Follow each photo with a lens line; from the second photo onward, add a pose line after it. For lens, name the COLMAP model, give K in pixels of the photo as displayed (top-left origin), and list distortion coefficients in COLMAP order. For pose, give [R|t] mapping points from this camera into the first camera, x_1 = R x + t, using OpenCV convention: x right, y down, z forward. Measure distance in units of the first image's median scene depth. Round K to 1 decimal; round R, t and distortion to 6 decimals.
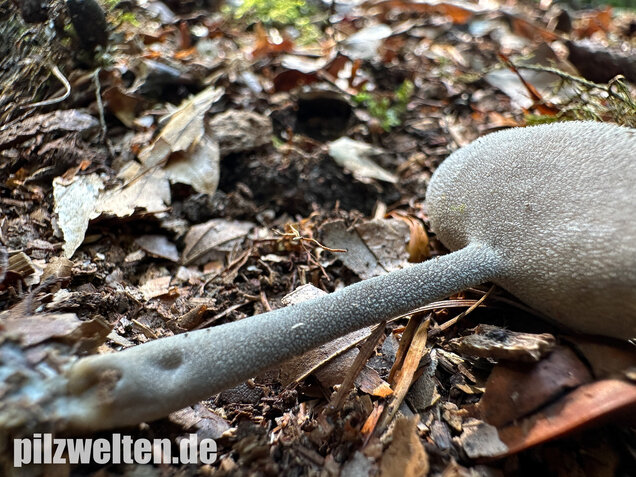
lens RADIAL K [[465.7, 0, 318.0], [0, 465.7, 238.5], [0, 0, 1]] dist [-0.024600, -0.001025]
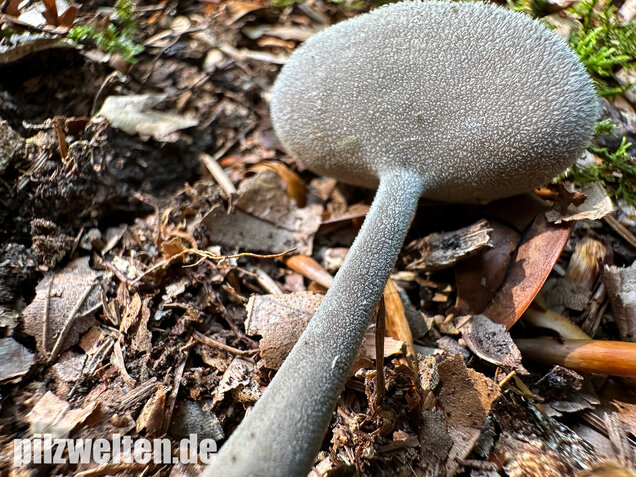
lens RADIAL K [[465.7, 0, 318.0], [0, 465.7, 238.5], [0, 0, 1]] dist [-0.024600, -0.001025]
pose [[0.727898, -0.527457, 0.438125, -0.212108], [0.394233, 0.844720, 0.361978, -0.217576], [-0.561021, -0.090759, 0.822811, 0.192694]]
